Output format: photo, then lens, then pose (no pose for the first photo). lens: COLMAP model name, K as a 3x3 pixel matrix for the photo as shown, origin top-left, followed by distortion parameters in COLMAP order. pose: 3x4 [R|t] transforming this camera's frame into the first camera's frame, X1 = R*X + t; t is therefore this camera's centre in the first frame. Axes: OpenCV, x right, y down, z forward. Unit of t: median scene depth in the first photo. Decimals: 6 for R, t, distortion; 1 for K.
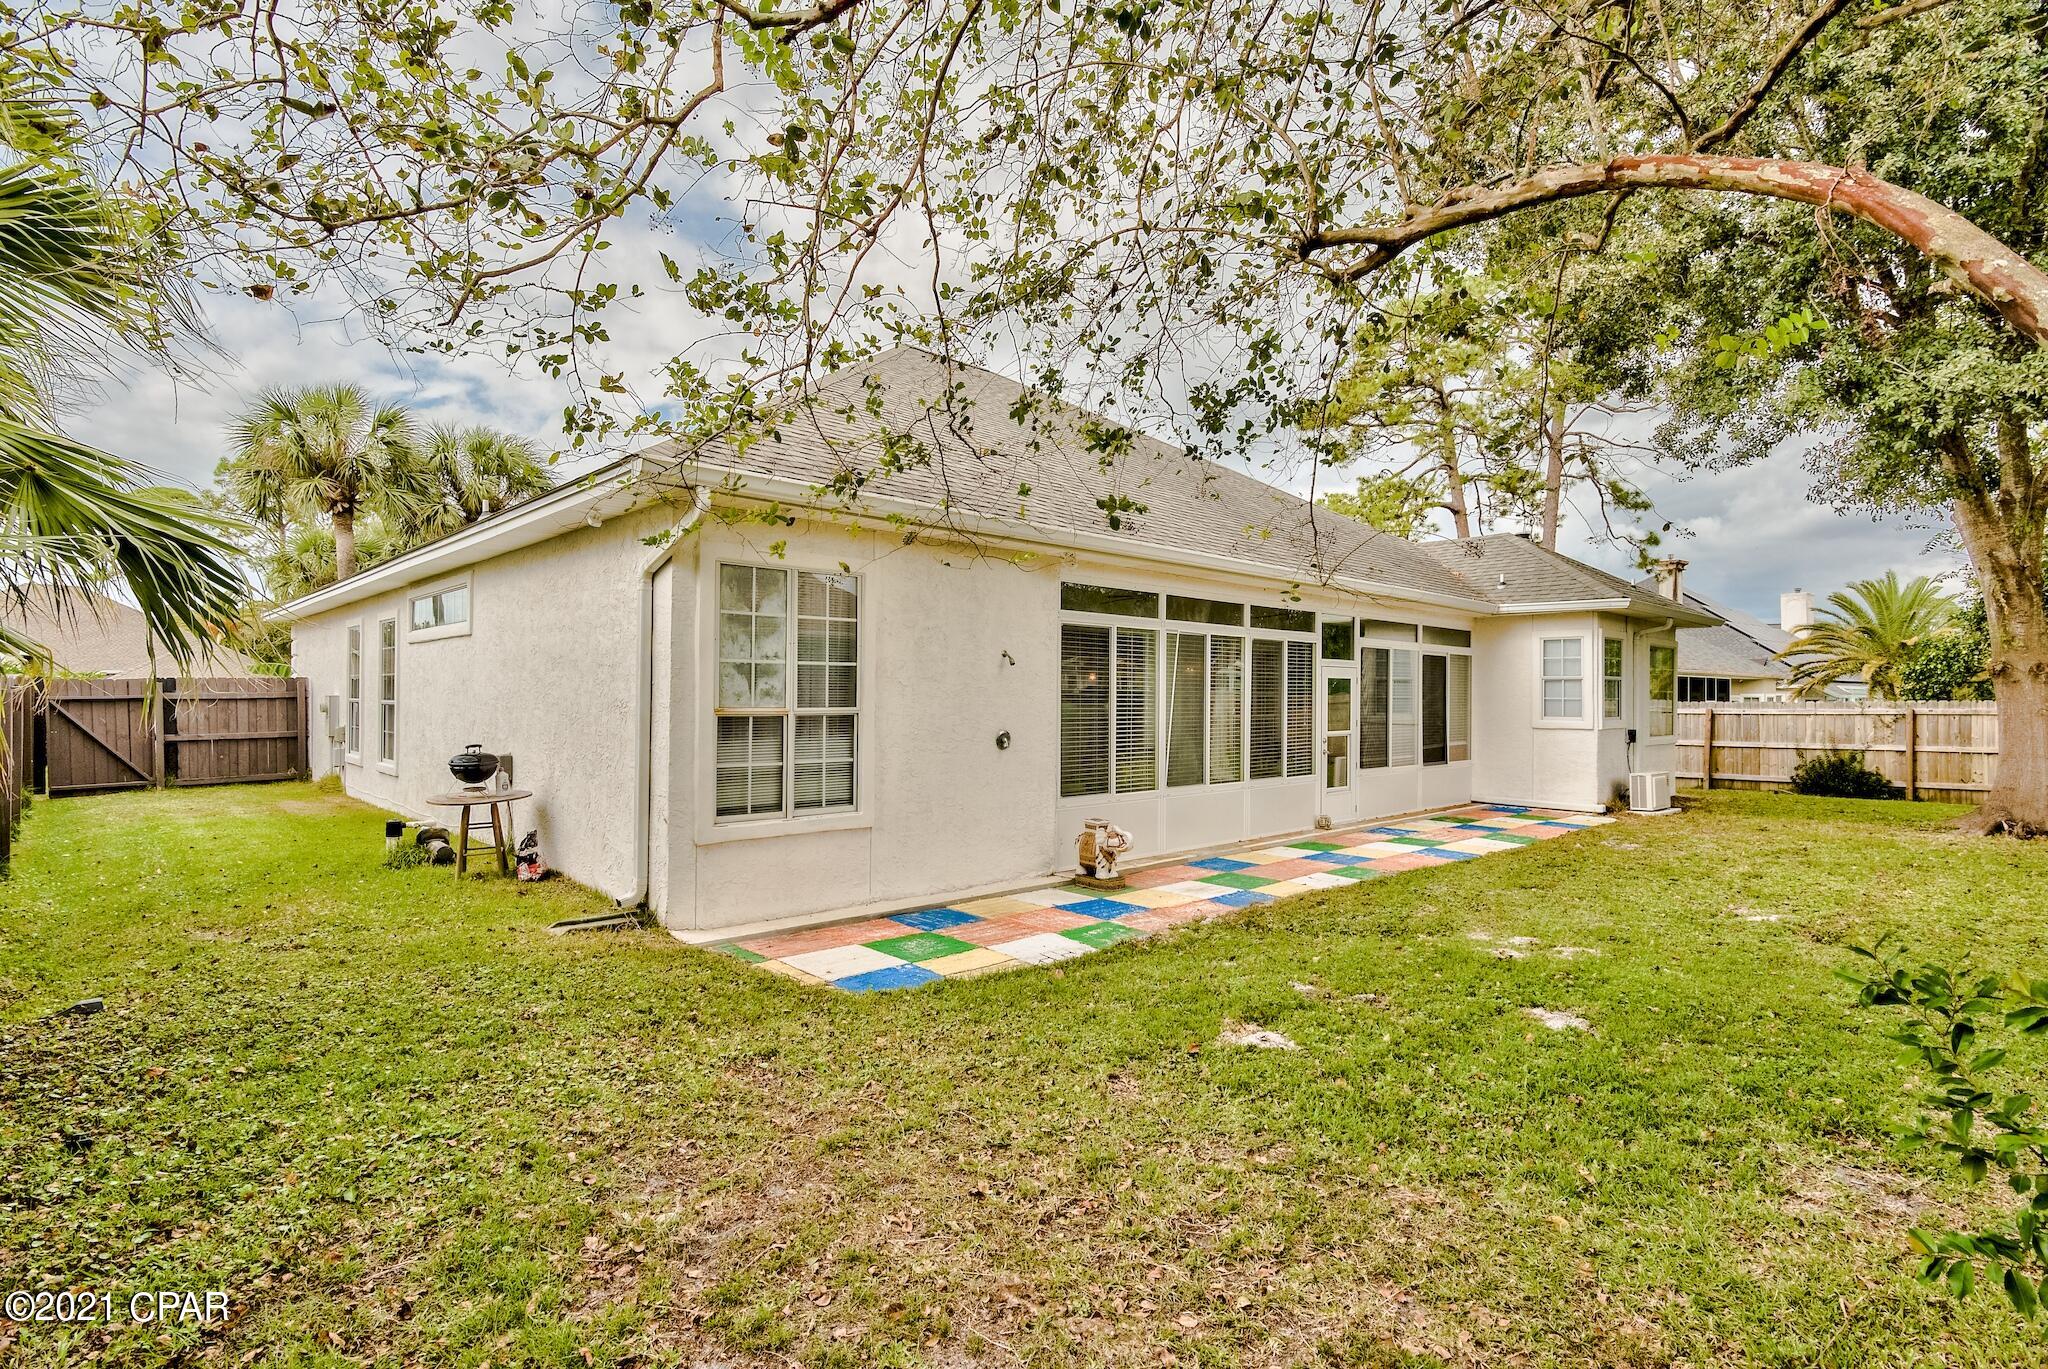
lens RADIAL K [[1015.0, 0, 1024.0], [0, 1015.0, 684.5], [0, 0, 1]] dist [-0.000542, -0.000479]
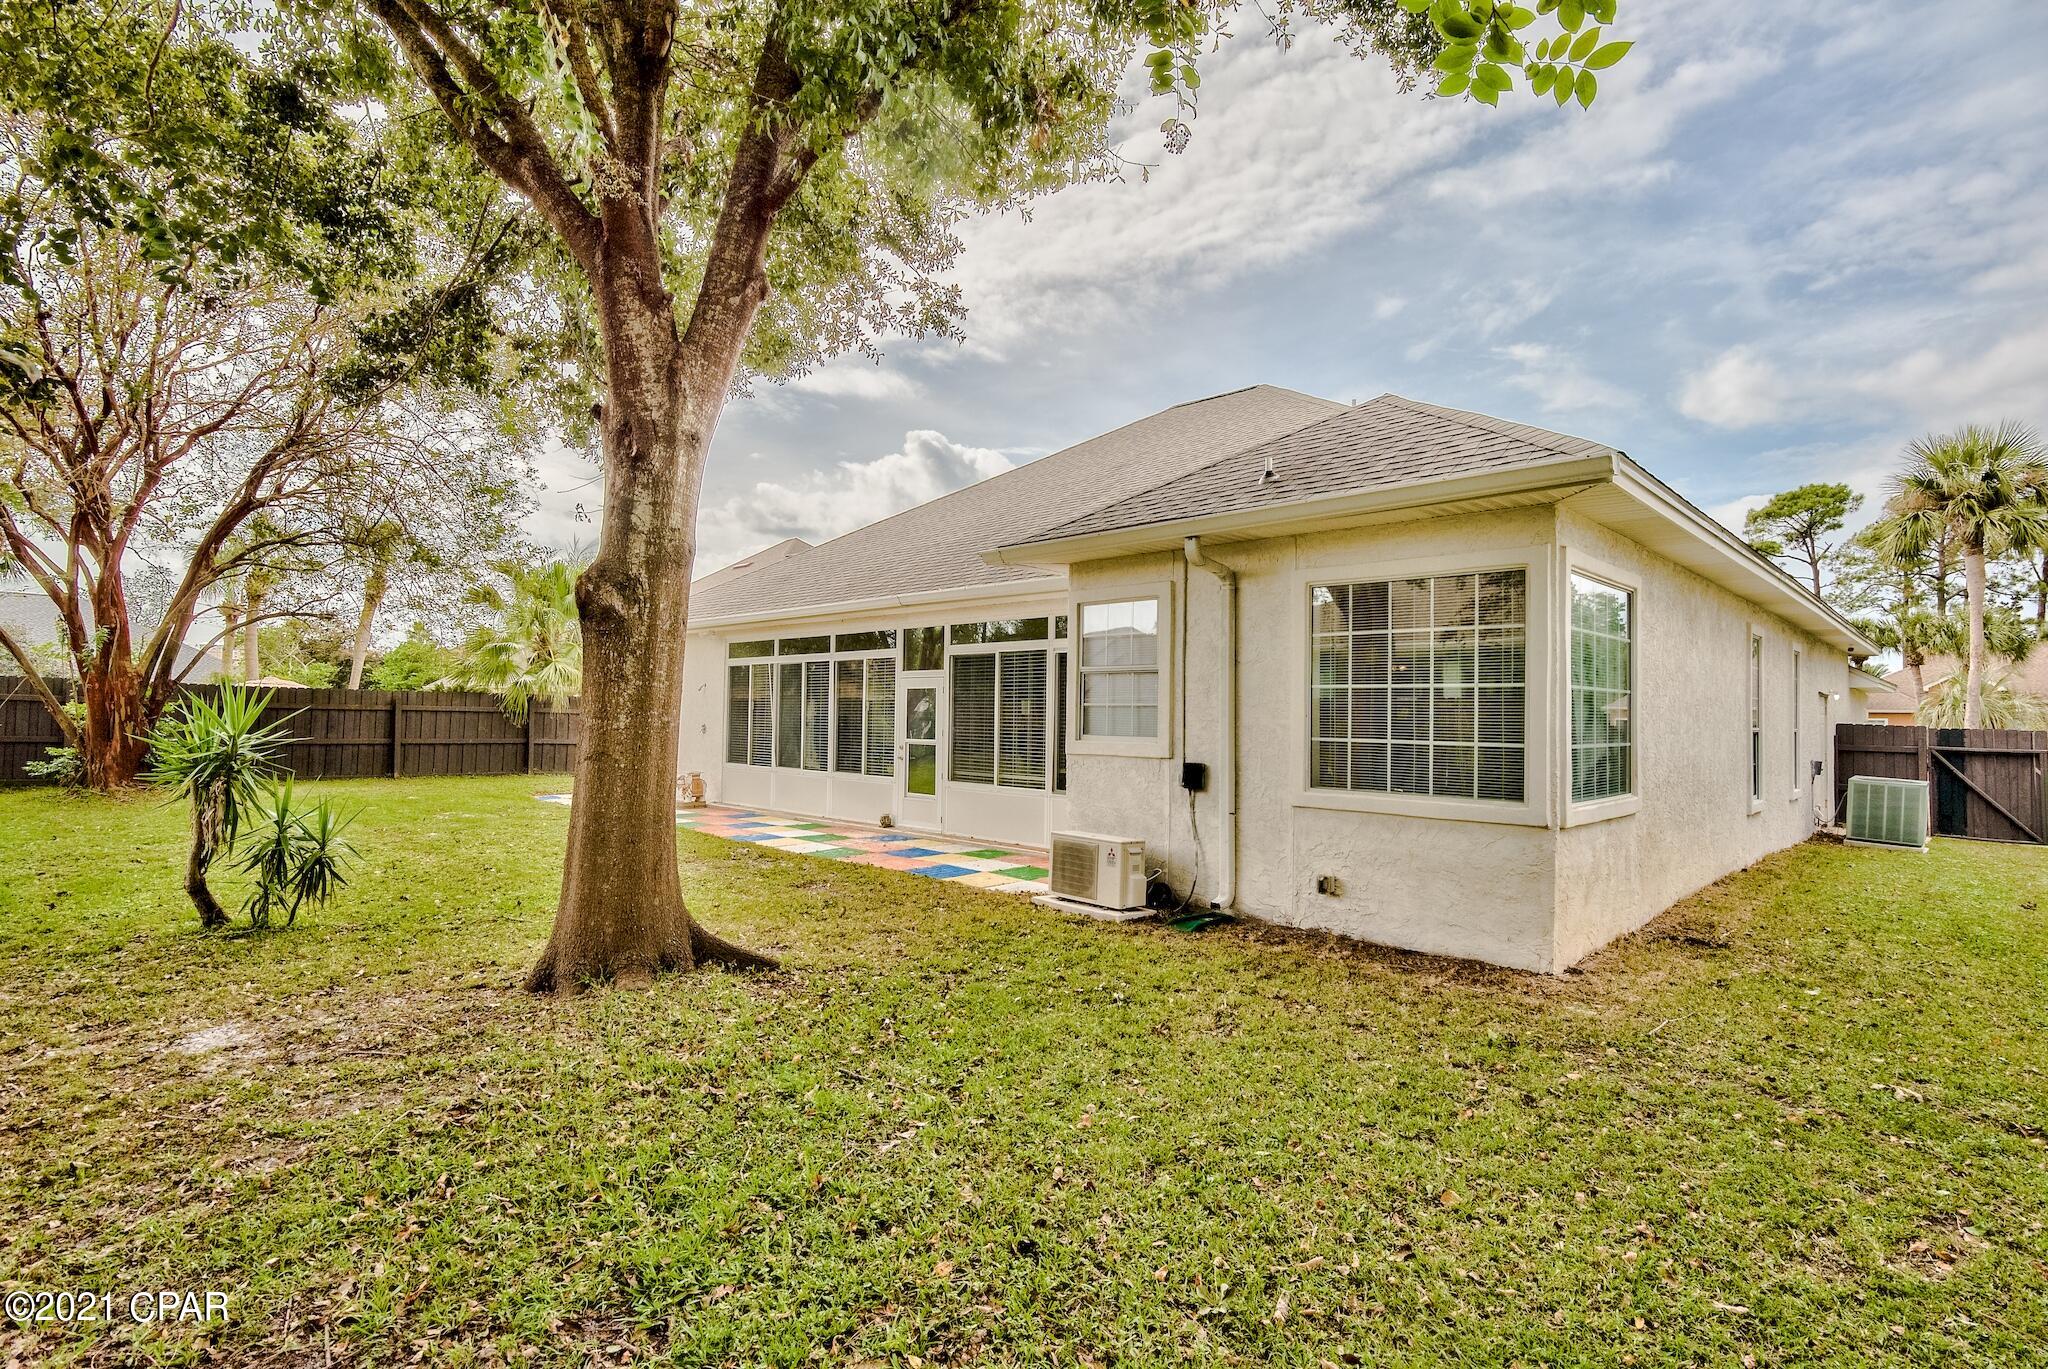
lens RADIAL K [[1015.0, 0, 1024.0], [0, 1015.0, 684.5], [0, 0, 1]] dist [-0.000542, -0.000479]
pose [[0.054494, -0.050649, -0.997229, 1.504716], [-0.013655, 0.998581, -0.051464, 0.047581], [0.998421, 0.016422, 0.053725, 1.151051]]
